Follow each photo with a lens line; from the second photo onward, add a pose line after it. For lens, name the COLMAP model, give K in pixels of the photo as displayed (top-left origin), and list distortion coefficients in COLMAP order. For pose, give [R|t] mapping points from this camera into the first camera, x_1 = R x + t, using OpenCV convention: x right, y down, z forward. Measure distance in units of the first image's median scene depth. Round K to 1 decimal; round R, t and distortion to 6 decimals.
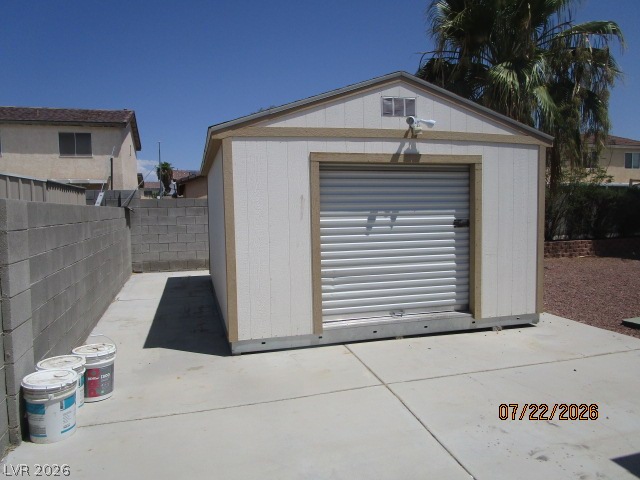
lens RADIAL K [[454.0, 0, 318.6], [0, 454.0, 241.1], [0, 0, 1]] dist [-0.035531, -0.000628]
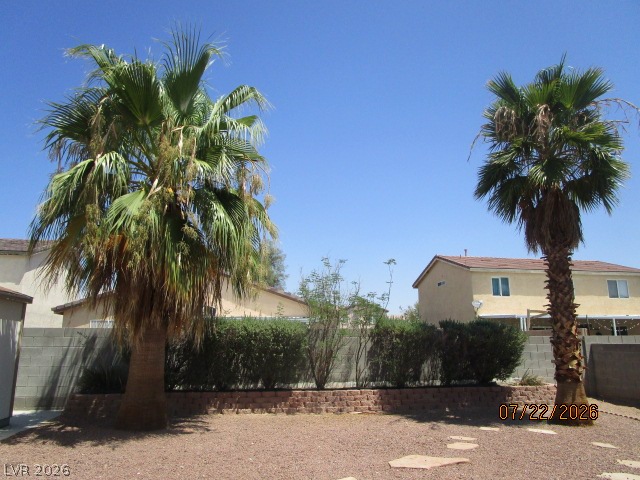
lens RADIAL K [[454.0, 0, 318.6], [0, 454.0, 241.1], [0, 0, 1]] dist [-0.035531, -0.000628]
pose [[0.992397, -0.011861, -0.122509, 0.539885], [-0.023642, 0.958443, -0.284304, -0.020743], [0.120789, 0.285038, 0.950875, 0.179739]]
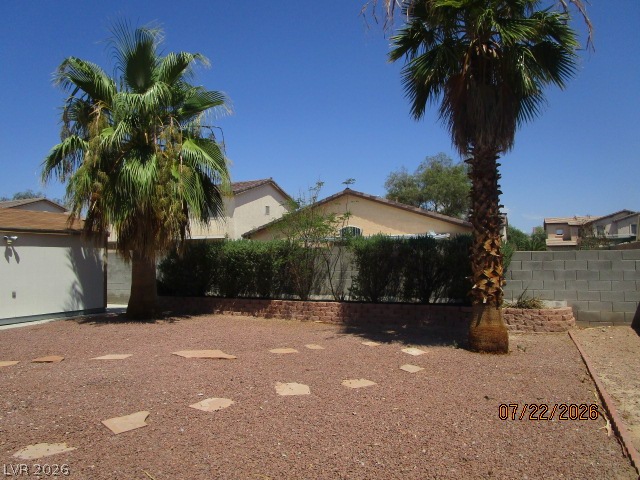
lens RADIAL K [[454.0, 0, 318.6], [0, 454.0, 241.1], [0, 0, 1]] dist [-0.035531, -0.000628]
pose [[0.750612, -0.017488, -0.660512, 0.992022], [-0.051908, 0.995000, -0.085332, -0.036139], [0.658701, 0.098337, 0.745951, 0.320094]]
